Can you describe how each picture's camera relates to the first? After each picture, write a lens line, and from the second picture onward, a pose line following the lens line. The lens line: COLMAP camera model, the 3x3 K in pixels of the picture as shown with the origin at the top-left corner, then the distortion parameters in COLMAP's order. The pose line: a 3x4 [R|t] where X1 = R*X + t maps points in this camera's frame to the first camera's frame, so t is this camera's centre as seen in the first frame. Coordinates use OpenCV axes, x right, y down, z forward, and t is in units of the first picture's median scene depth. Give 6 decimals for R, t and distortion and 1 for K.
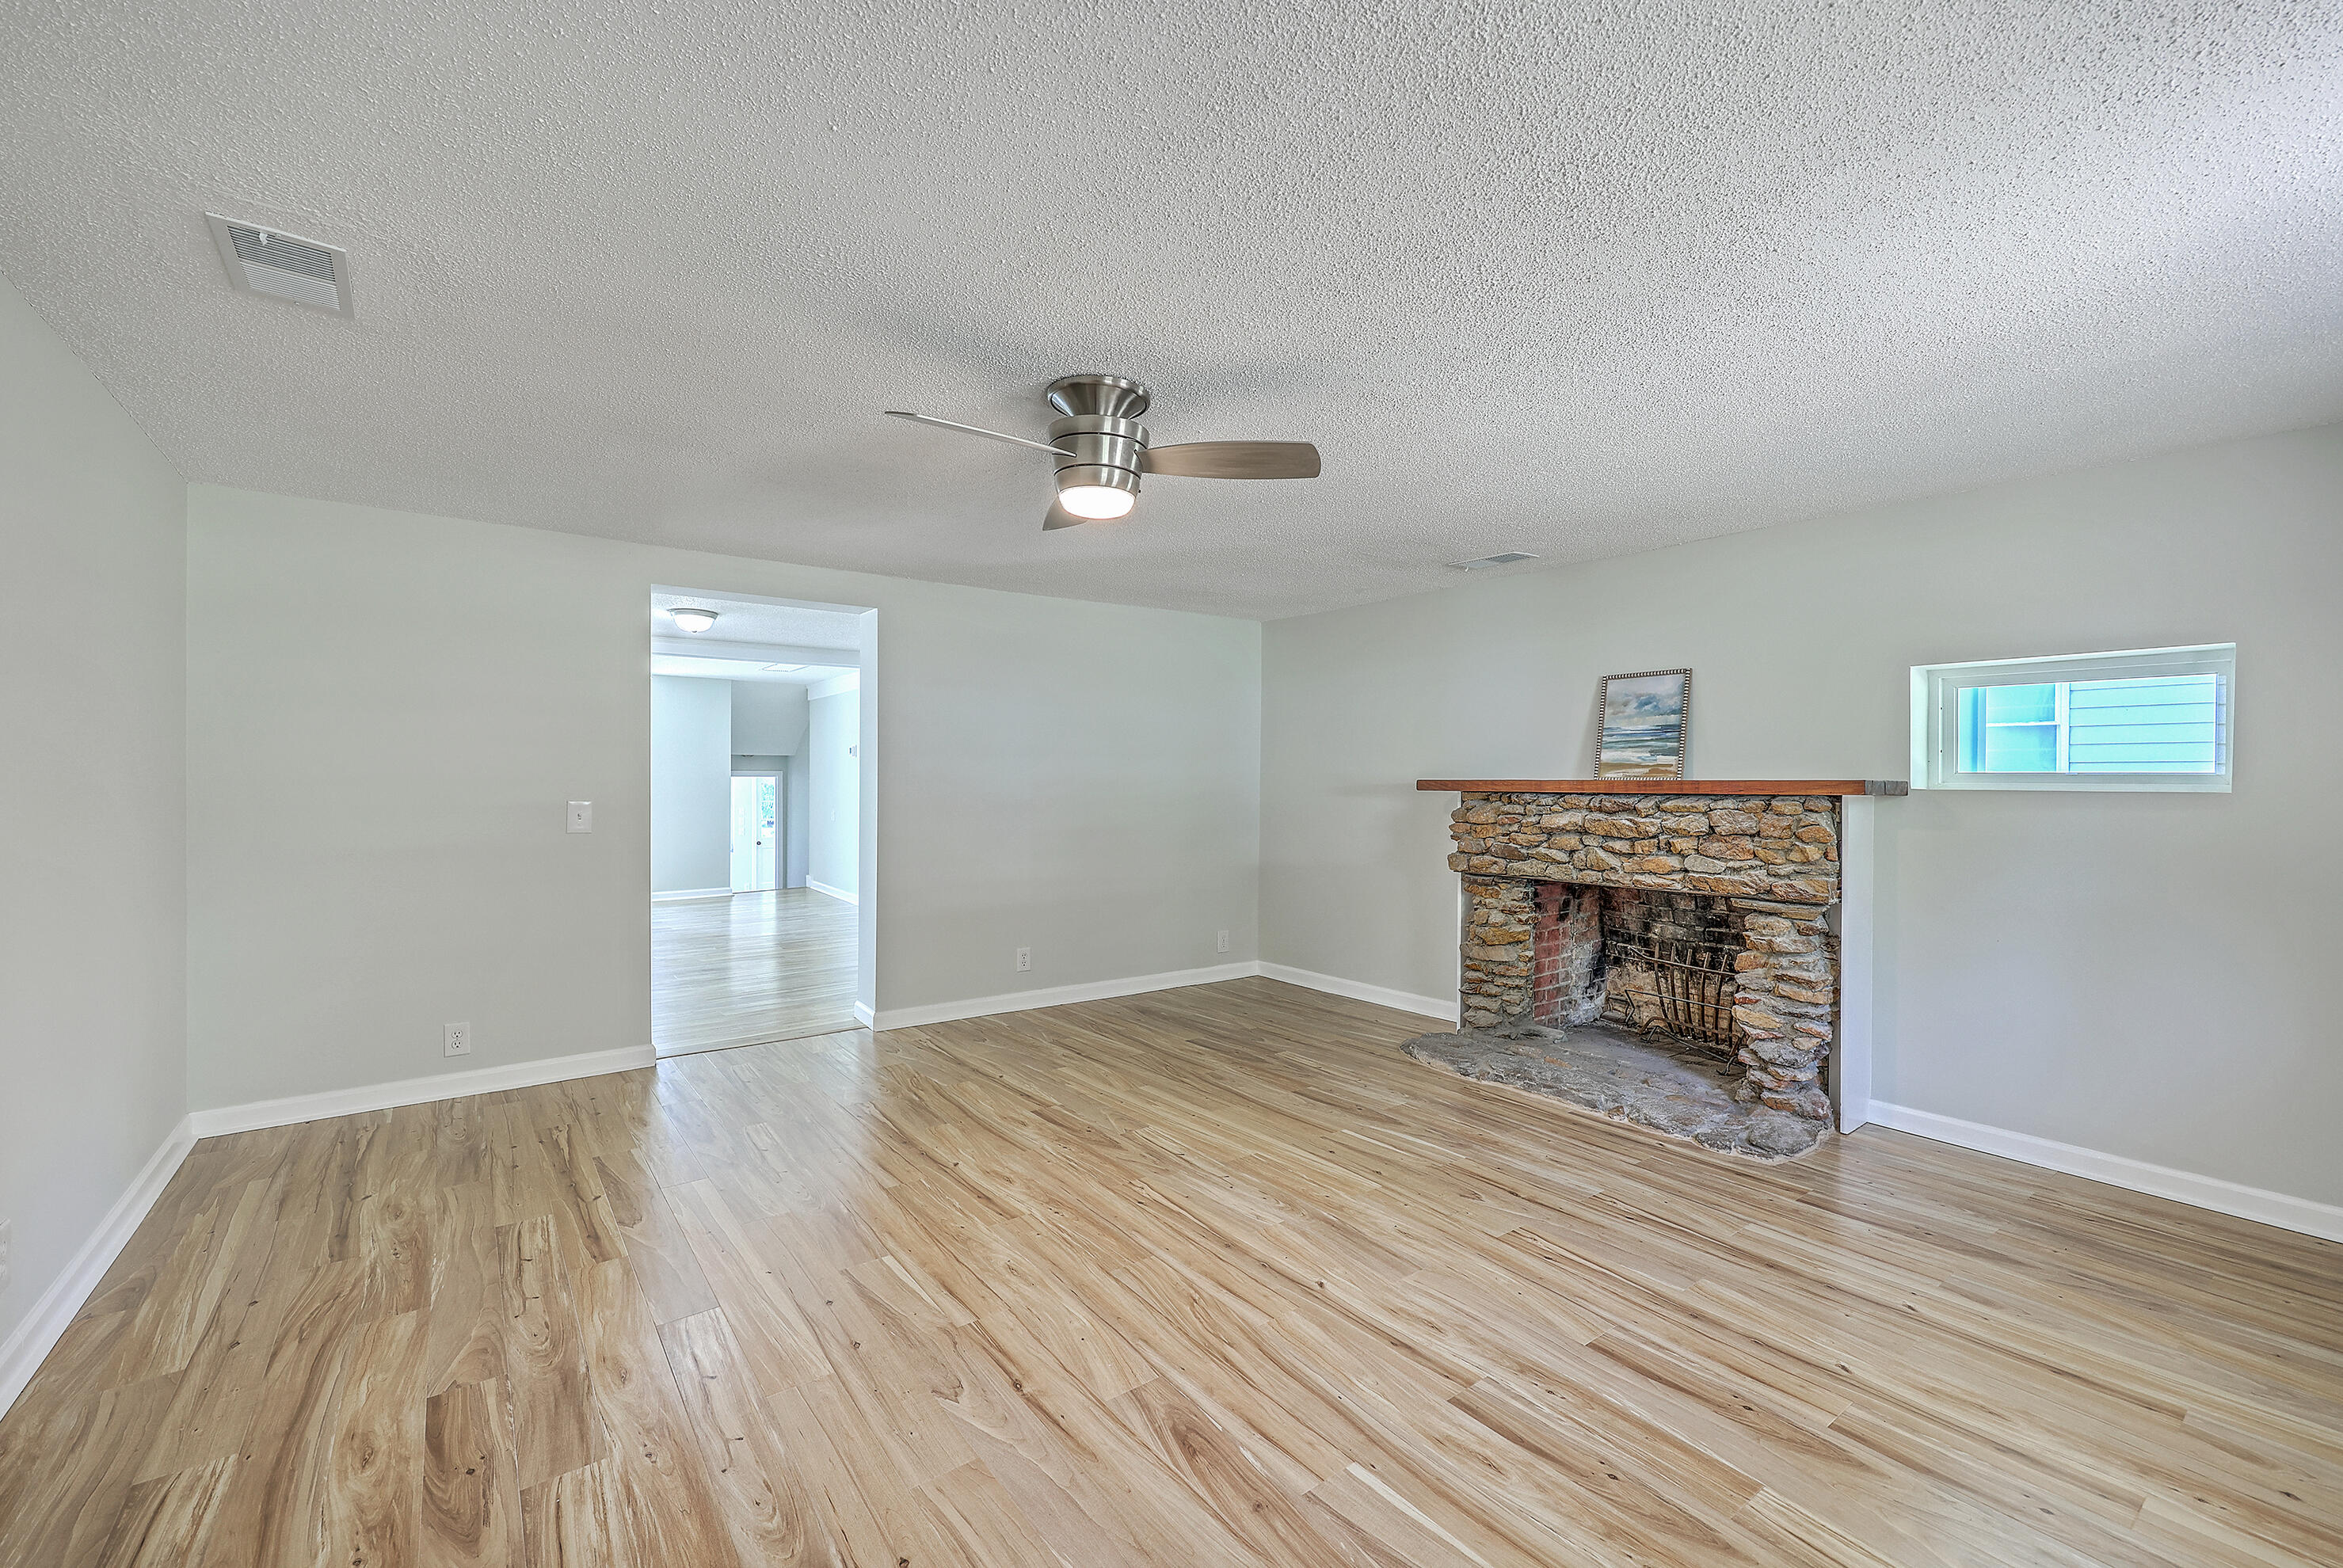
lens RADIAL K [[963.6, 0, 1172.4], [0, 963.6, 788.3], [0, 0, 1]] dist [0.001803, 0.000277]
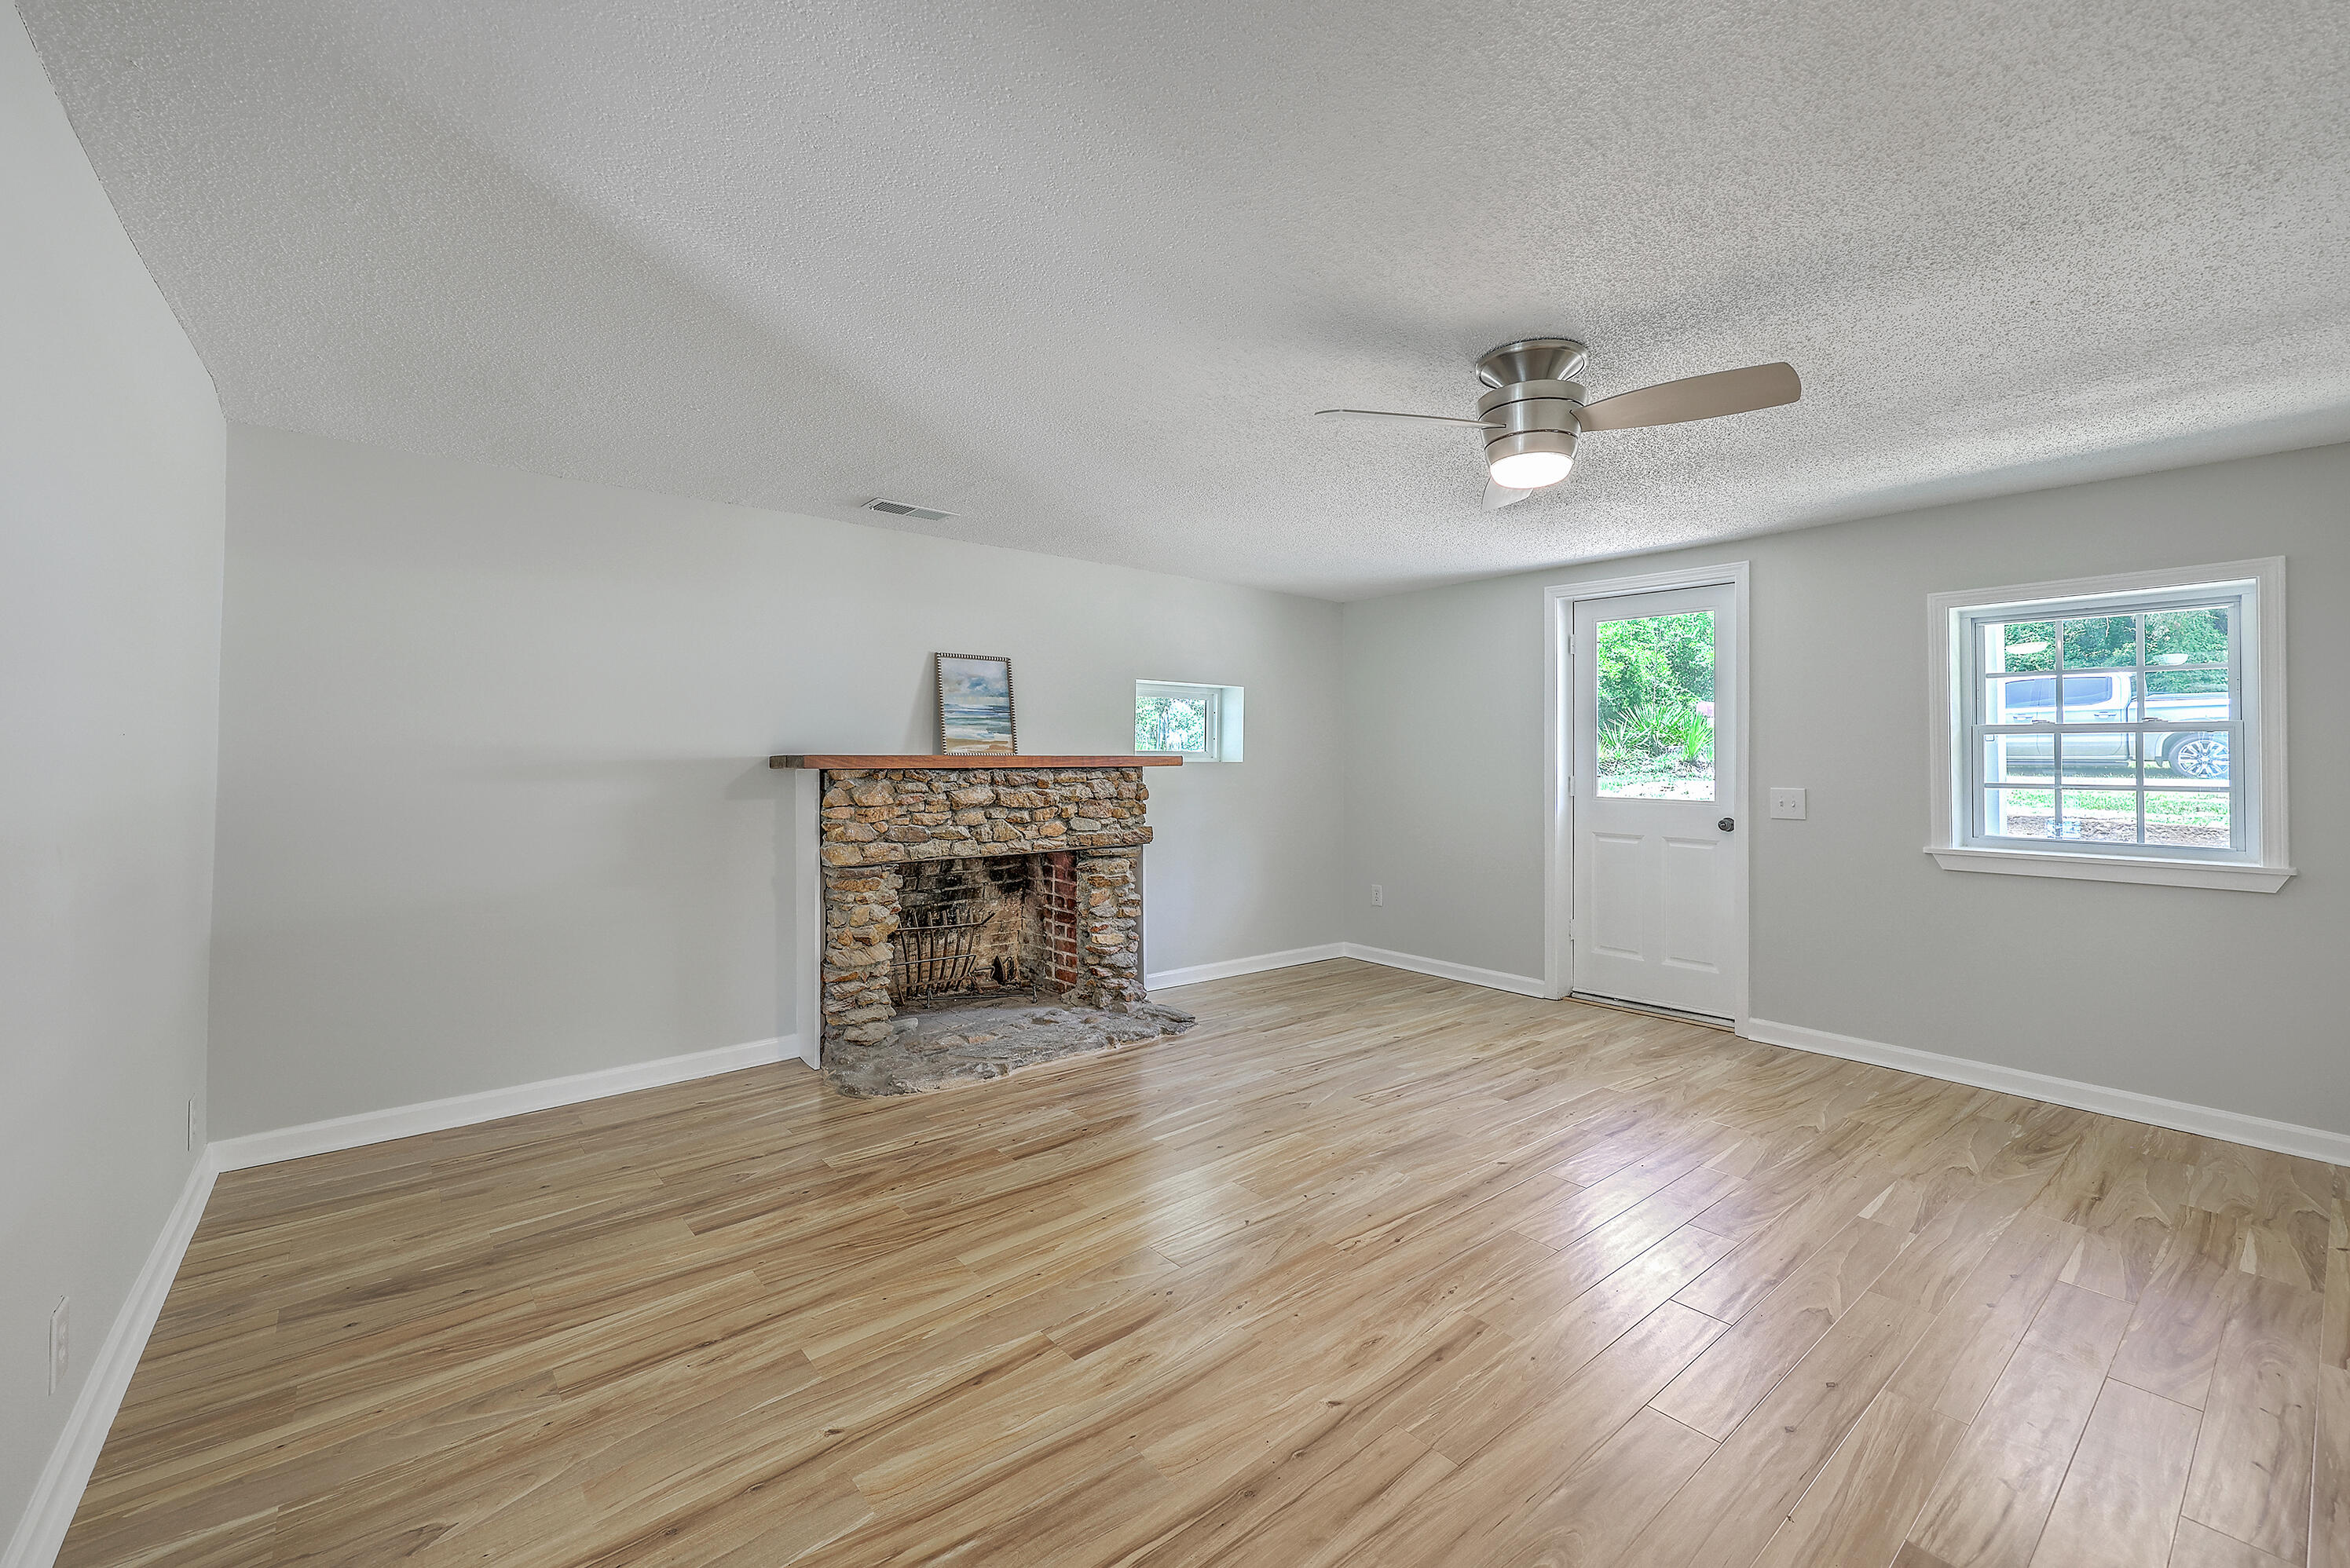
lens RADIAL K [[966.5, 0, 1189.5], [0, 966.5, 759.1], [0, 0, 1]] dist [0.001803, 0.000277]
pose [[-0.052383, -0.006748, 0.998604, -0.661320], [0.005593, 0.999960, 0.007051, -0.011804], [-0.998611, 0.005955, -0.052343, 0.905706]]
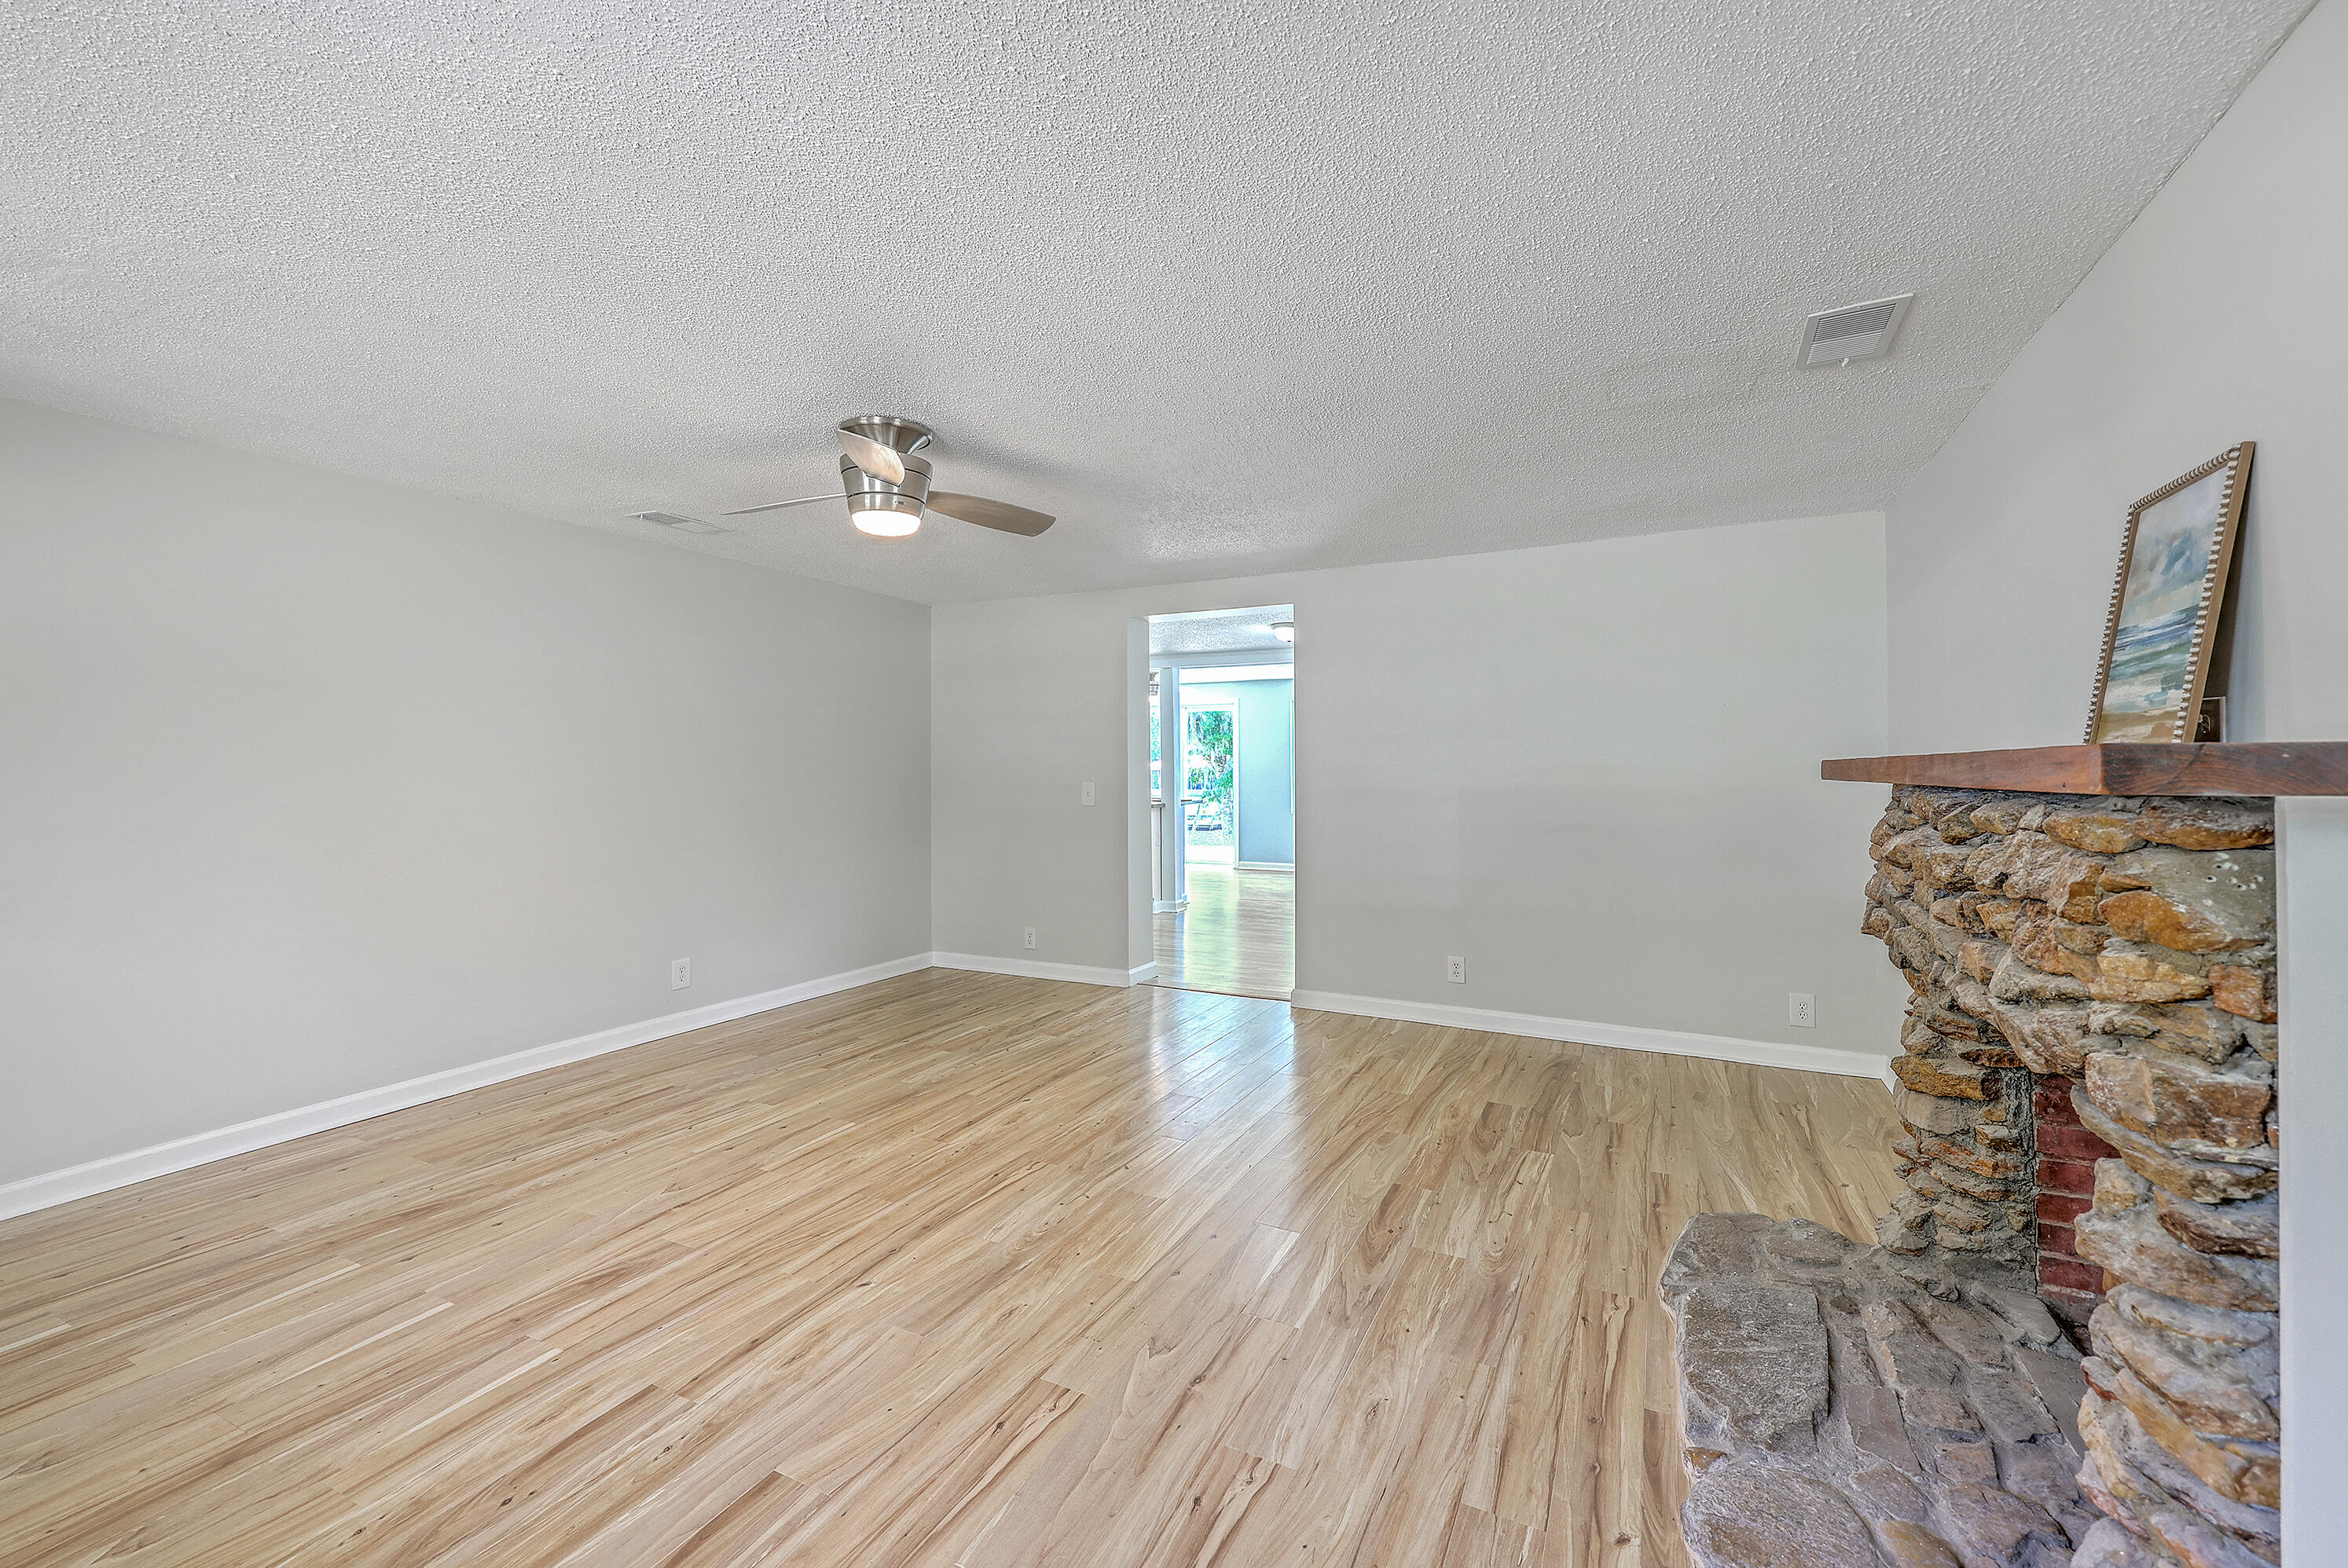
lens RADIAL K [[965.7, 0, 1187.0], [0, 965.7, 765.0], [0, 0, 1]] dist [0.001803, 0.000277]
pose [[0.453843, -0.007232, -0.891052, 0.722811], [-0.003452, 0.999945, -0.009874, 0.000542], [0.891075, 0.007557, 0.453793, 0.521362]]
